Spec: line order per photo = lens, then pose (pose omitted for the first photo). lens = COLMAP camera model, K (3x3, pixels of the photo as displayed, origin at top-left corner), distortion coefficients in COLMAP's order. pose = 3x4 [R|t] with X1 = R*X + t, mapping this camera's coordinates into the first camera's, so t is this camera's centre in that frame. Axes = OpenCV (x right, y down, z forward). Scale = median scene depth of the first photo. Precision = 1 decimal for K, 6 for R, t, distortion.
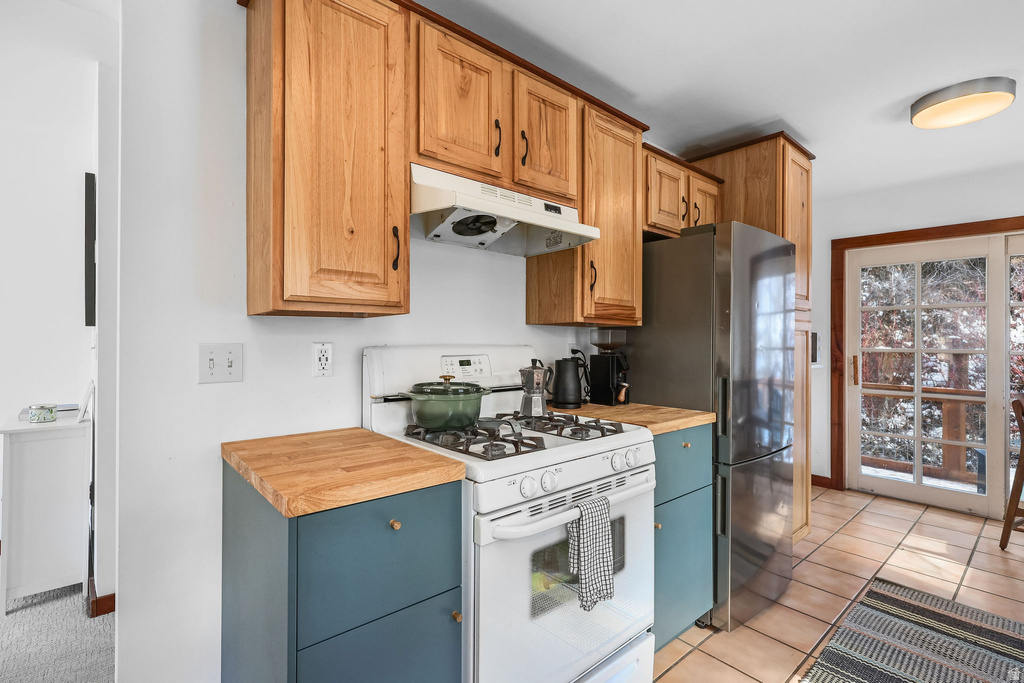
lens RADIAL K [[476.5, 0, 507.0], [0, 476.5, 337.8], [0, 0, 1]] dist [0.001395, 0.000411]
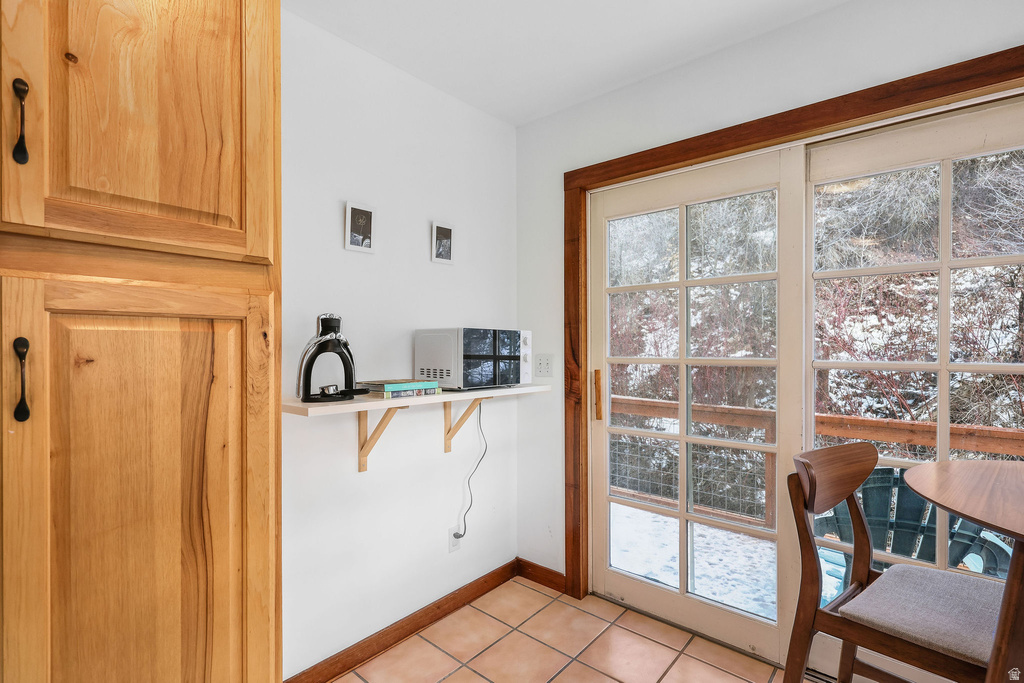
lens RADIAL K [[484.5, 0, 487.1], [0, 484.5, 348.5], [0, 0, 1]] dist [0.001039, 0.000201]
pose [[0.992584, -0.007363, 0.121337, 1.023244], [0.005866, 0.999902, 0.012686, 0.004518], [-0.121419, -0.011880, 0.992530, 0.830912]]
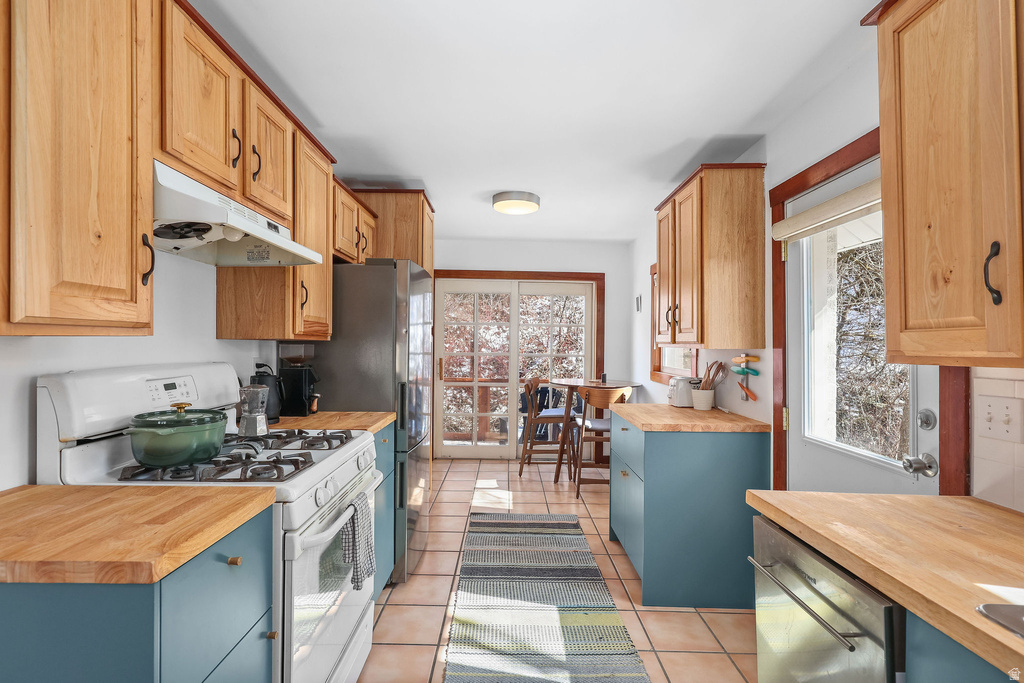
lens RADIAL K [[477.3, 0, 512.0], [0, 477.3, 341.5], [0, 0, 1]] dist [0.000327, -0.000108]
pose [[0.645312, 0.003493, 0.763912, -0.328631], [-0.012075, 0.999911, 0.005628, -0.039173], [-0.763824, -0.012856, 0.645296, -0.036144]]
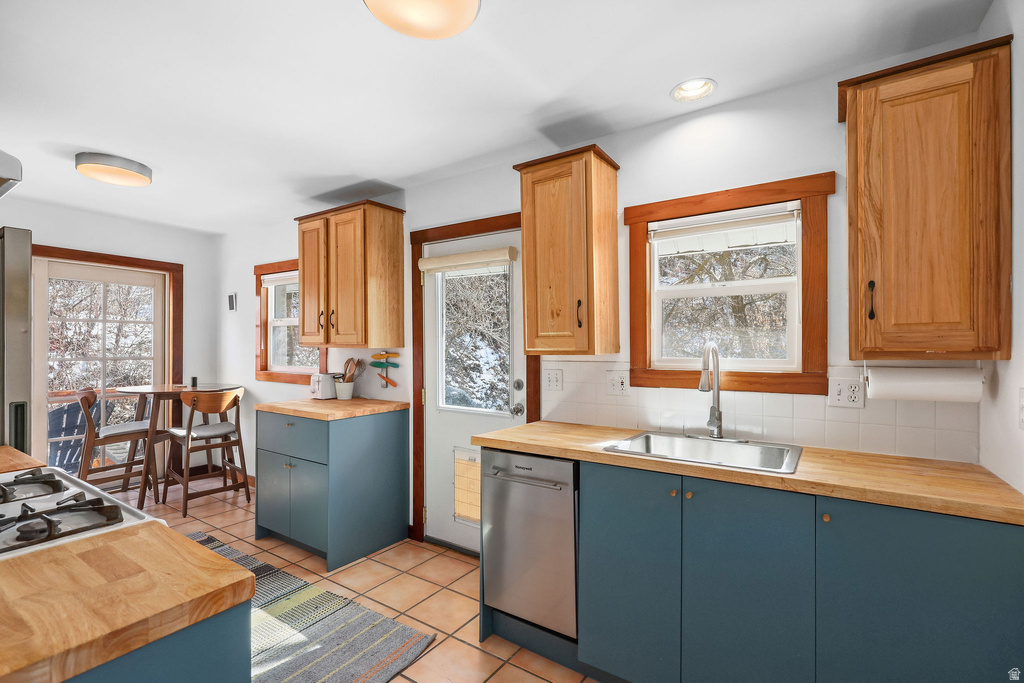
lens RADIAL K [[465.4, 0, 512.0], [0, 465.4, 341.5], [0, 0, 1]] dist [-0.000632, 0.000038]
pose [[-0.270658, -0.001352, 0.962675, -0.651698], [-0.011620, 0.999931, -0.001863, -0.043618], [-0.962606, -0.011691, -0.270654, 0.359240]]
